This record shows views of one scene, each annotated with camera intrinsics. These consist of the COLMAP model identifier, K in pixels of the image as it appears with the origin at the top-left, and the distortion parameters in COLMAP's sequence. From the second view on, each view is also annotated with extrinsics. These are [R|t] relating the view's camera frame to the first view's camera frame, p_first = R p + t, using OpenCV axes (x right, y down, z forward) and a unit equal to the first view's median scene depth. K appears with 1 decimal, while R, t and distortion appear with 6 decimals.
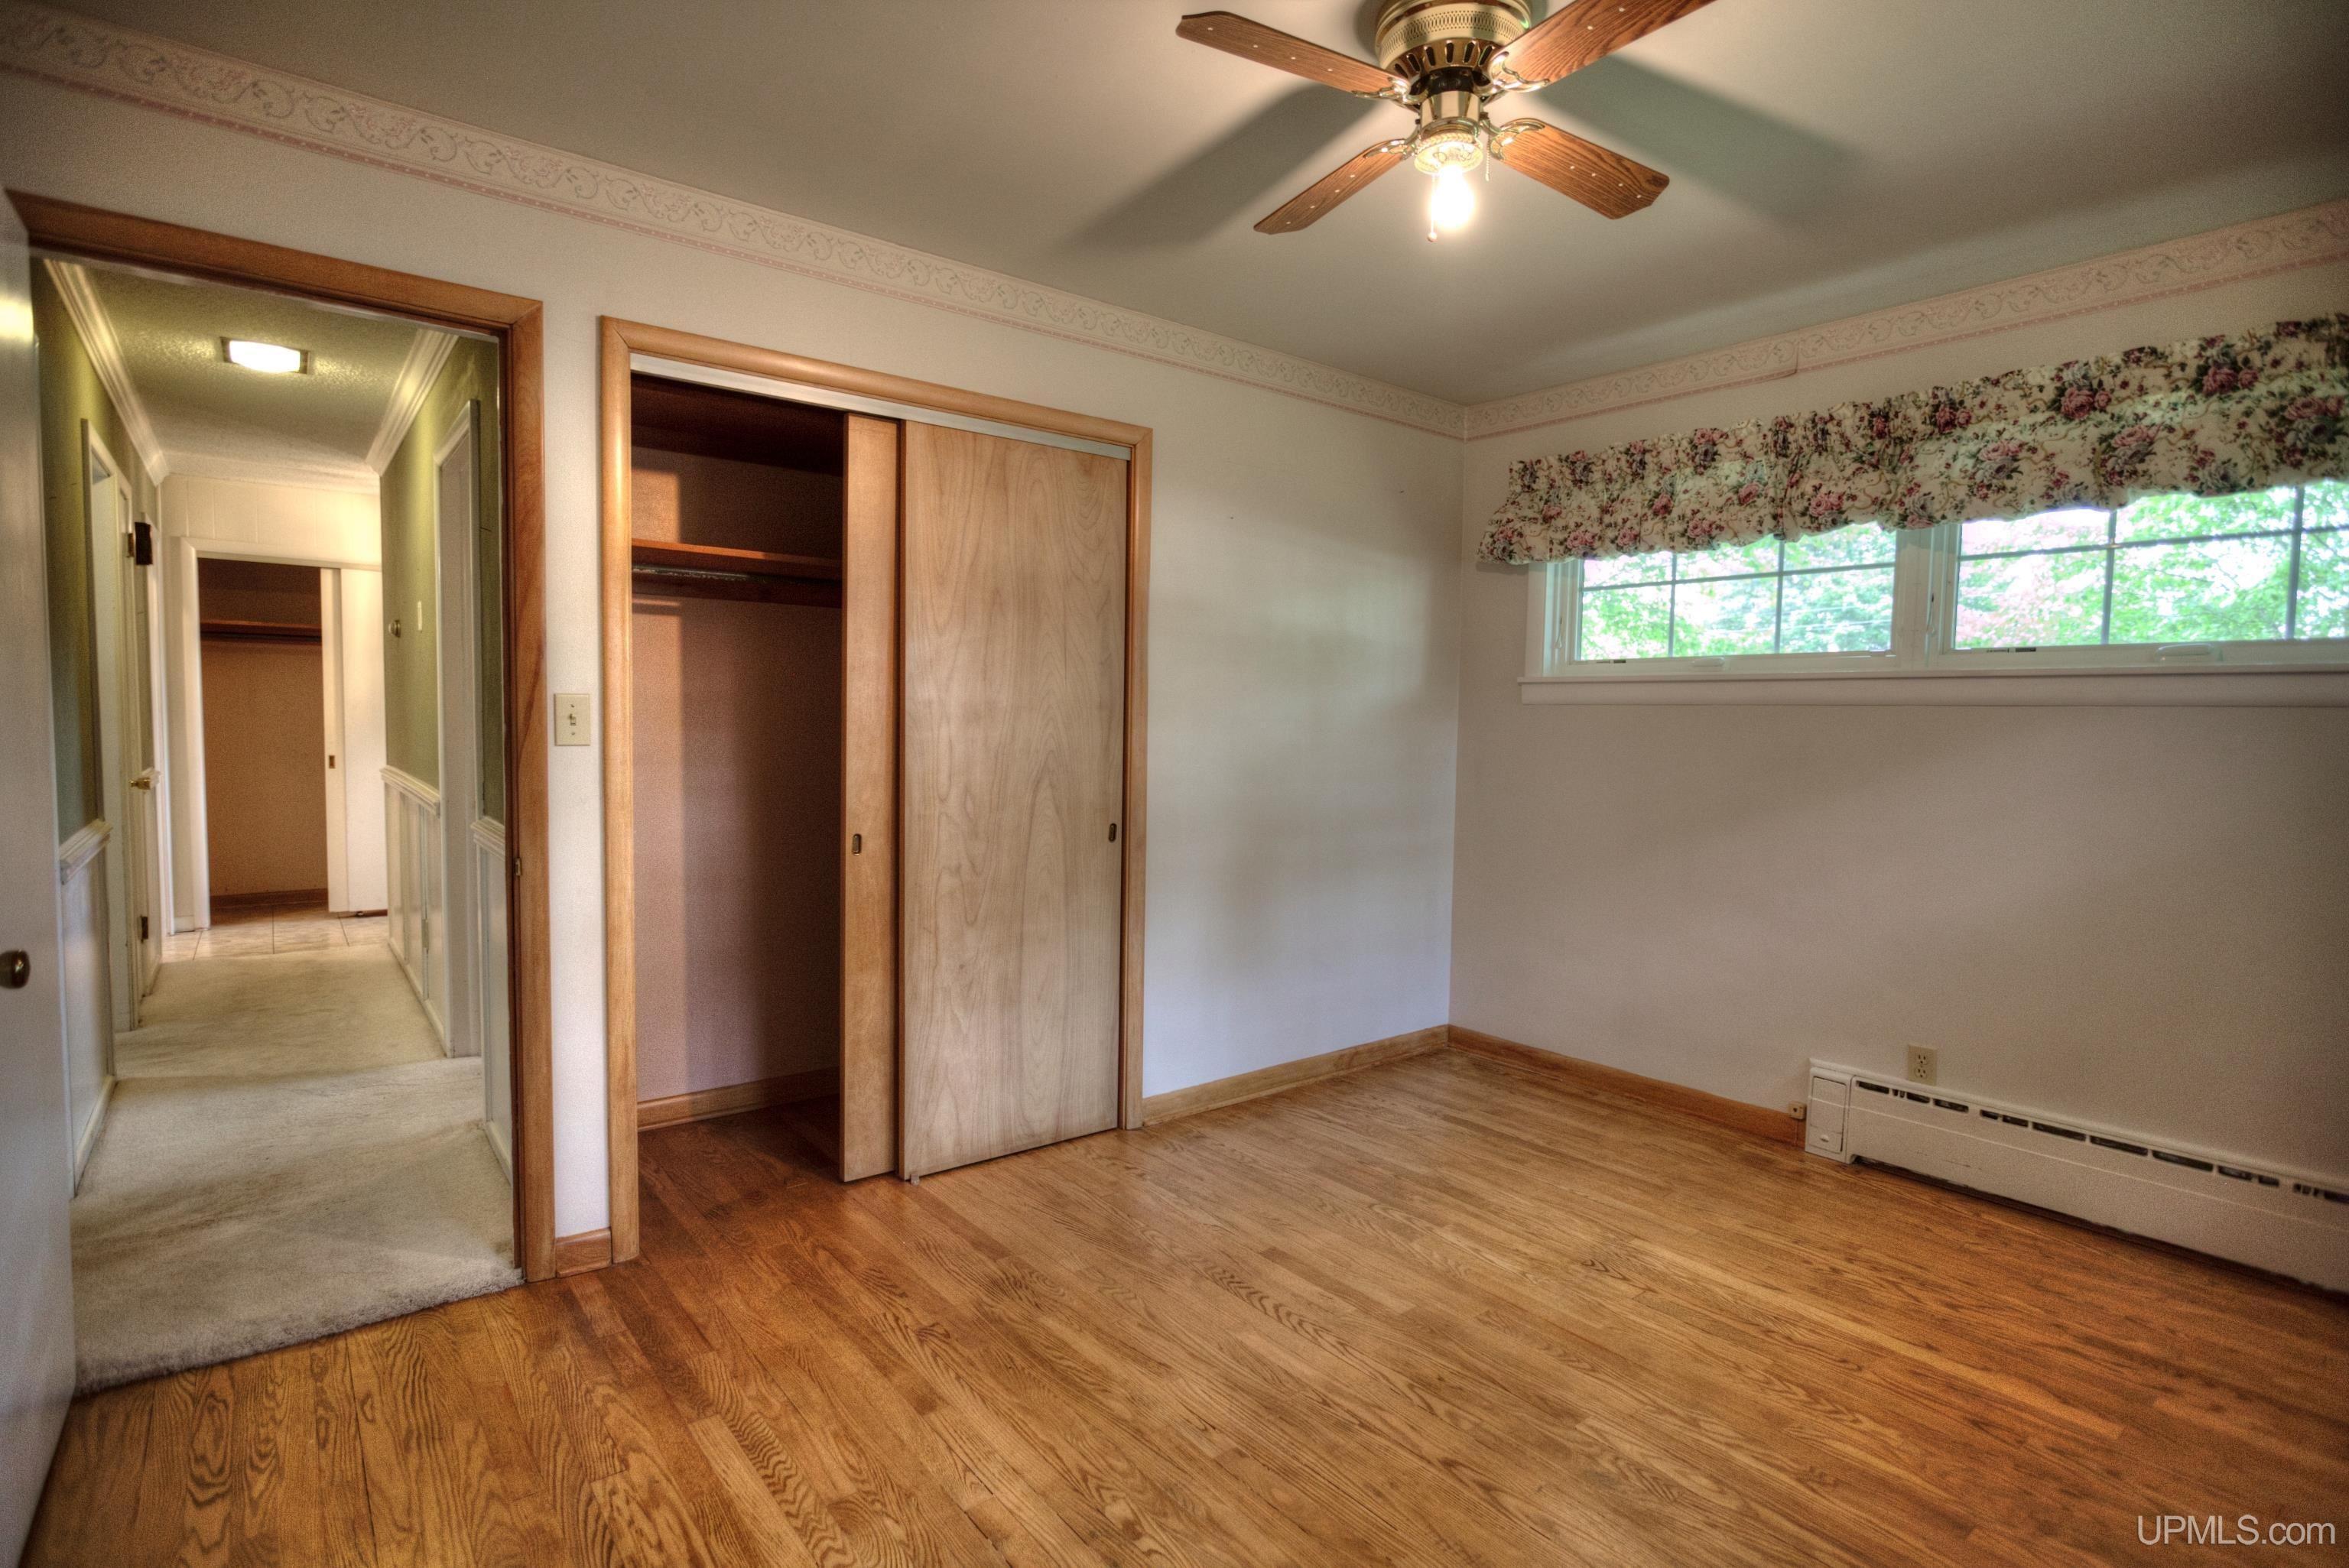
lens RADIAL K [[1251.4, 0, 1174.2], [0, 1251.4, 787.0], [0, 0, 1]] dist [-0.009604, 0.000910]
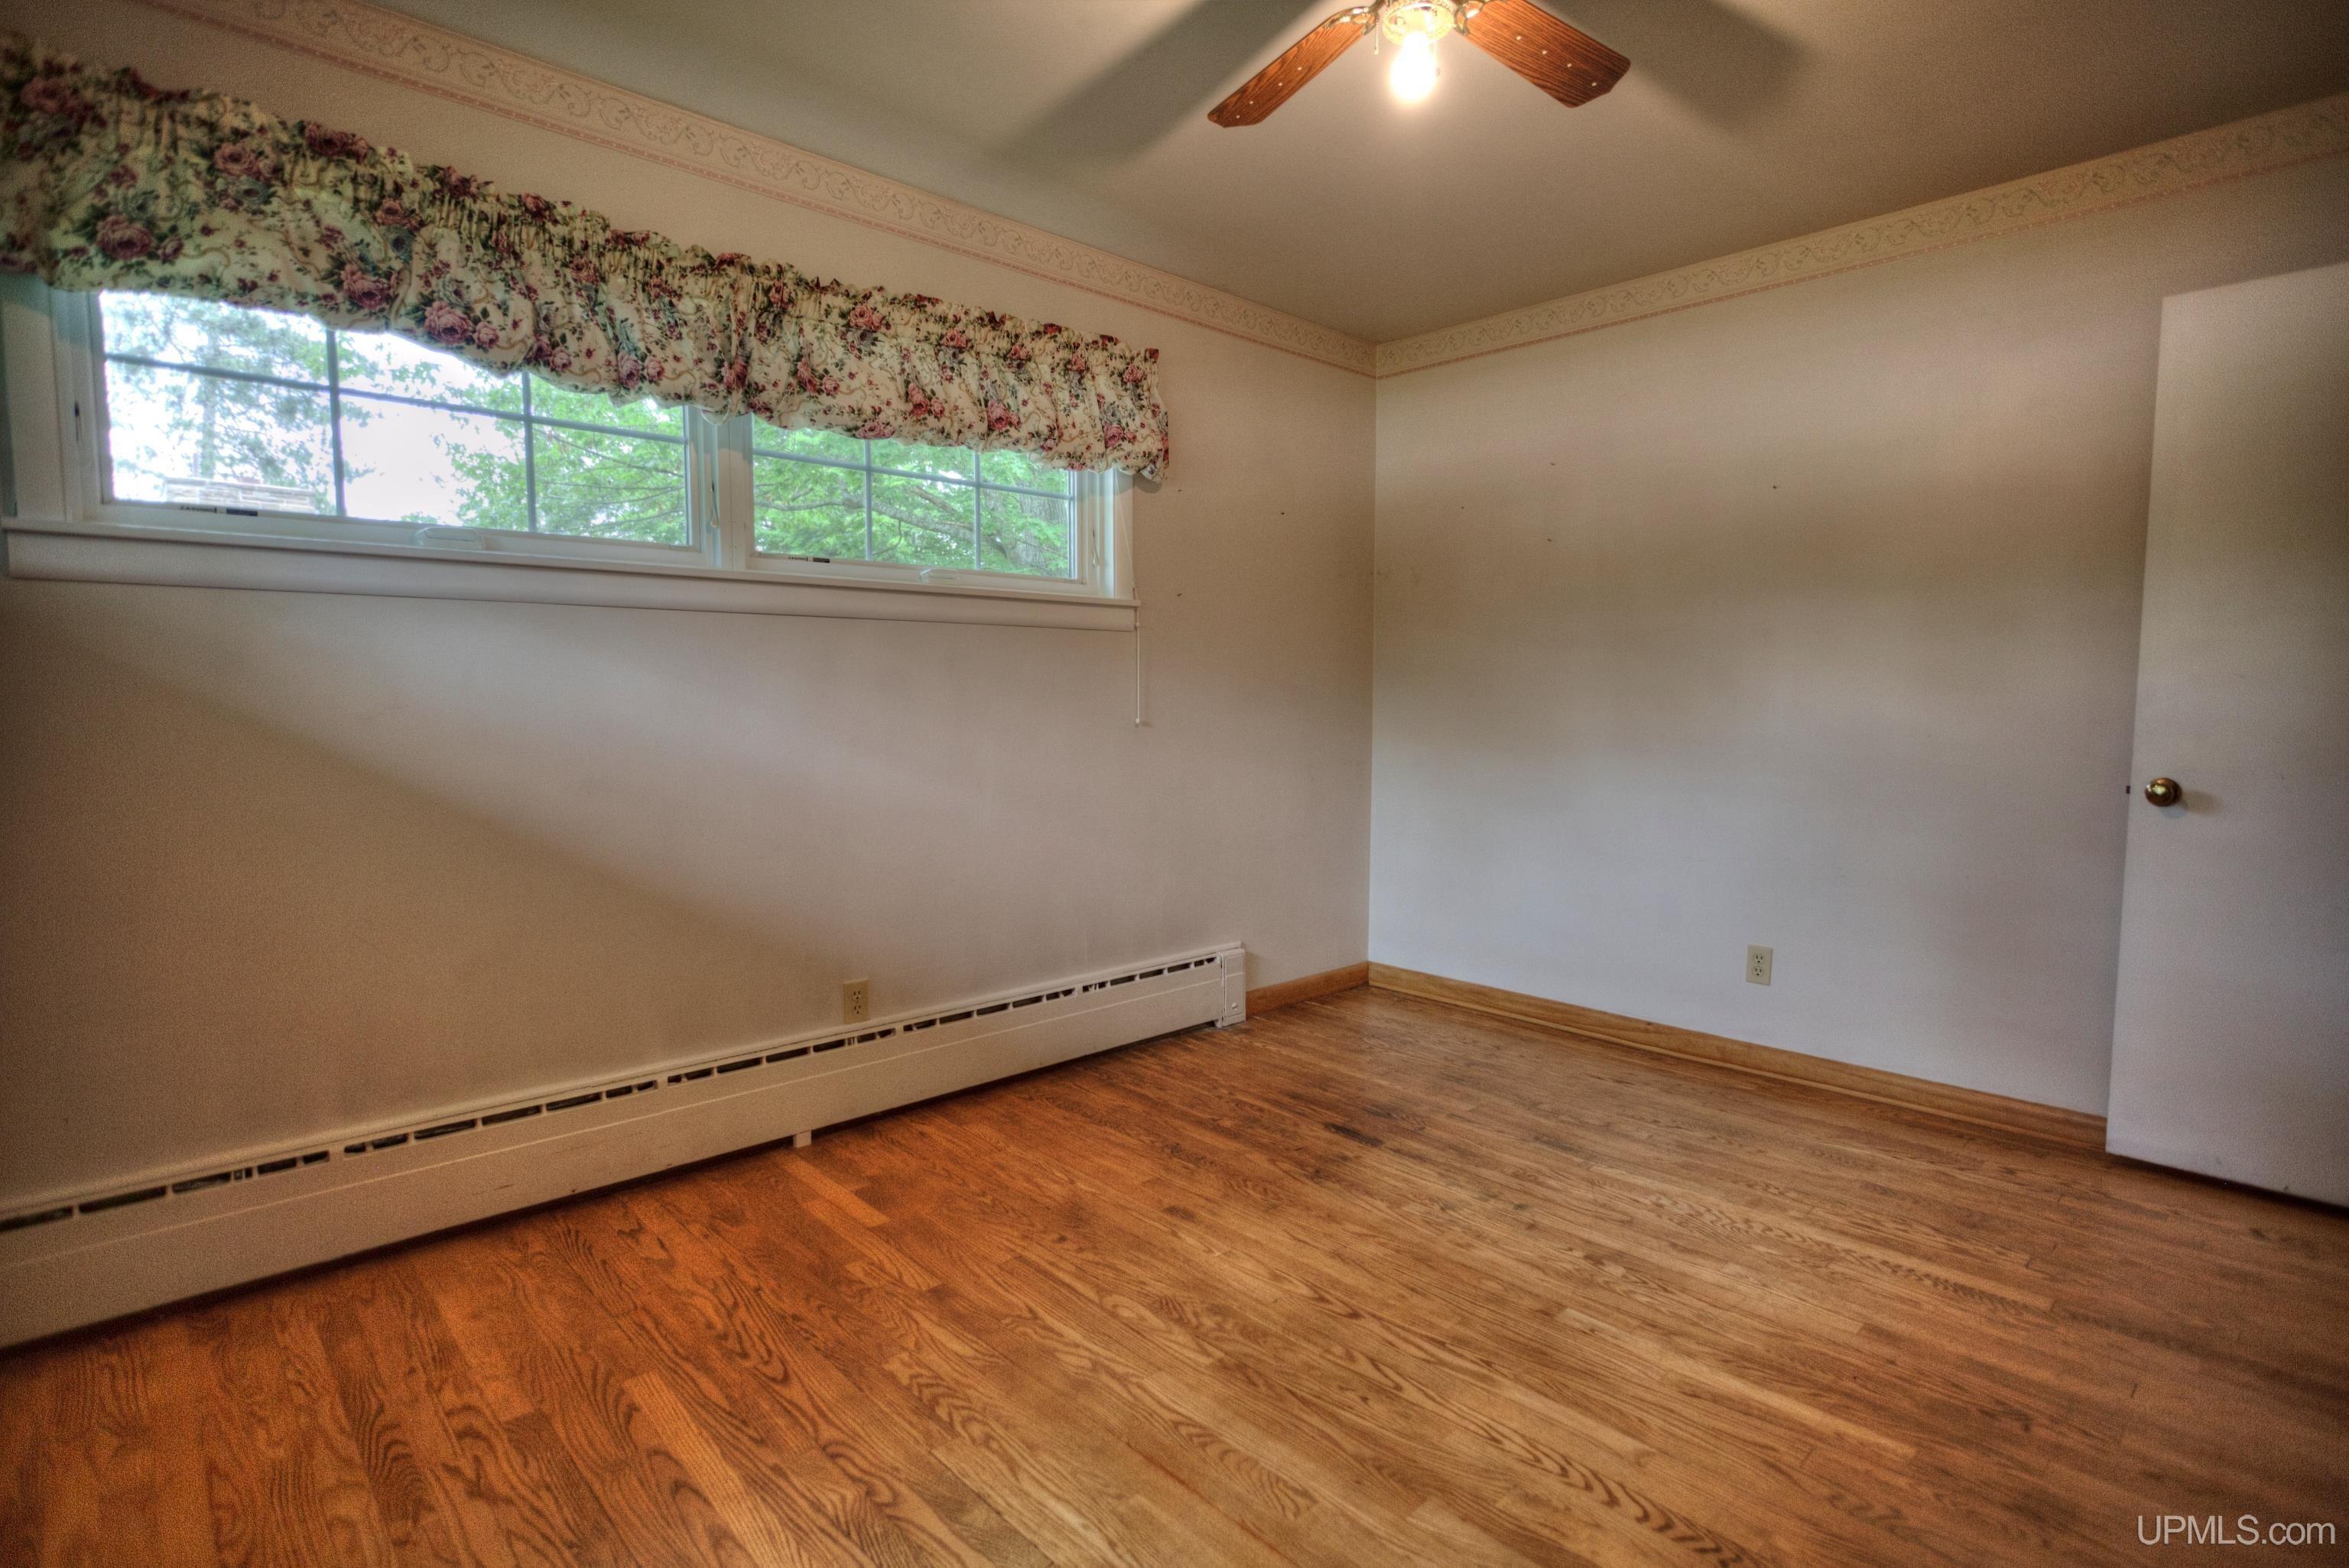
lens RADIAL K [[1251.4, 0, 1174.2], [0, 1251.4, 787.0], [0, 0, 1]] dist [-0.009604, 0.000910]
pose [[-0.996816, -0.013702, -0.078552, 0.440930], [-0.024000, 0.991000, 0.131694, -0.046443], [0.076041, 0.133159, -0.988173, 1.884589]]
